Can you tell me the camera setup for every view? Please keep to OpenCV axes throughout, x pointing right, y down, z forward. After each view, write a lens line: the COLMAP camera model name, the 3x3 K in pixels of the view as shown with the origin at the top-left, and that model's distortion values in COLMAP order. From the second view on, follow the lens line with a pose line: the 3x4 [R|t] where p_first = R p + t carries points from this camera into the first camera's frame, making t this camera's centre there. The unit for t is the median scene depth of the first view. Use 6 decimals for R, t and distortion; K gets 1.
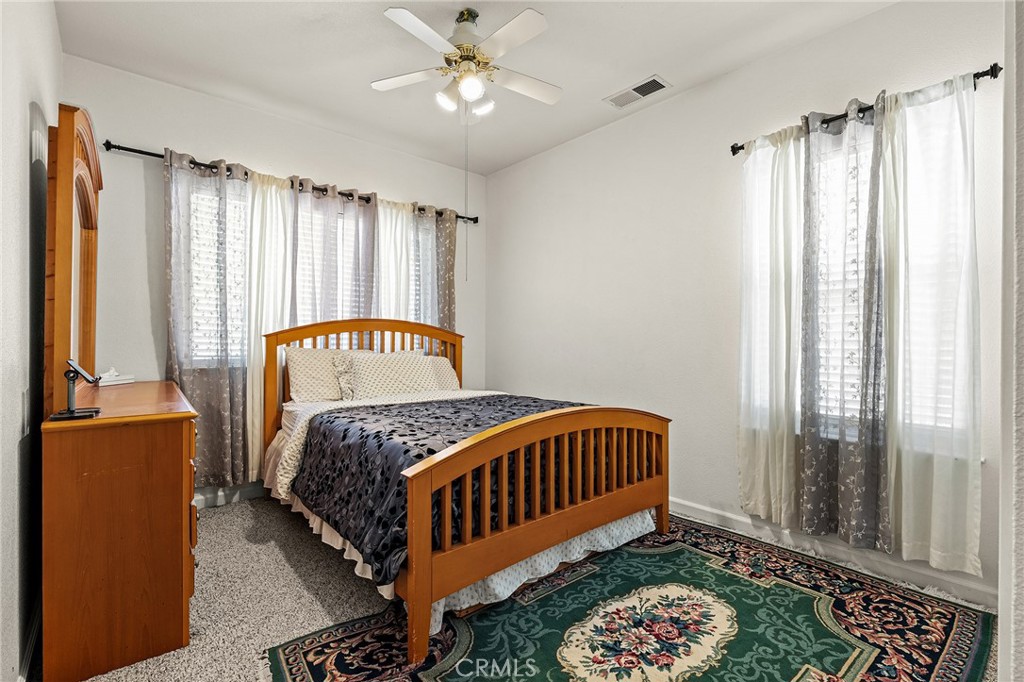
lens RADIAL K [[476.6, 0, 511.9], [0, 476.6, 340.4], [0, 0, 1]] dist [-0.000099, -0.000004]
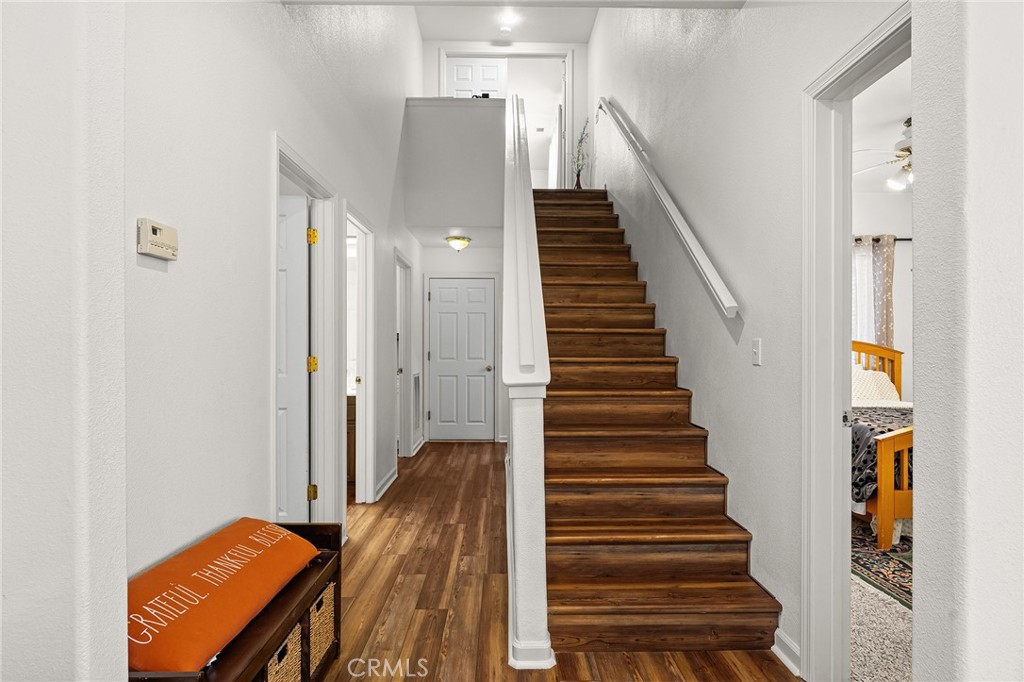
lens RADIAL K [[567.6, 0, 511.3], [0, 567.6, 348.8], [0, 0, 1]] dist [0.001861, 0.000451]
pose [[0.777915, -0.002032, -0.628366, 0.016740], [-0.000693, 0.999991, -0.004092, -0.013088], [0.628369, 0.003619, 0.777907, -0.608299]]
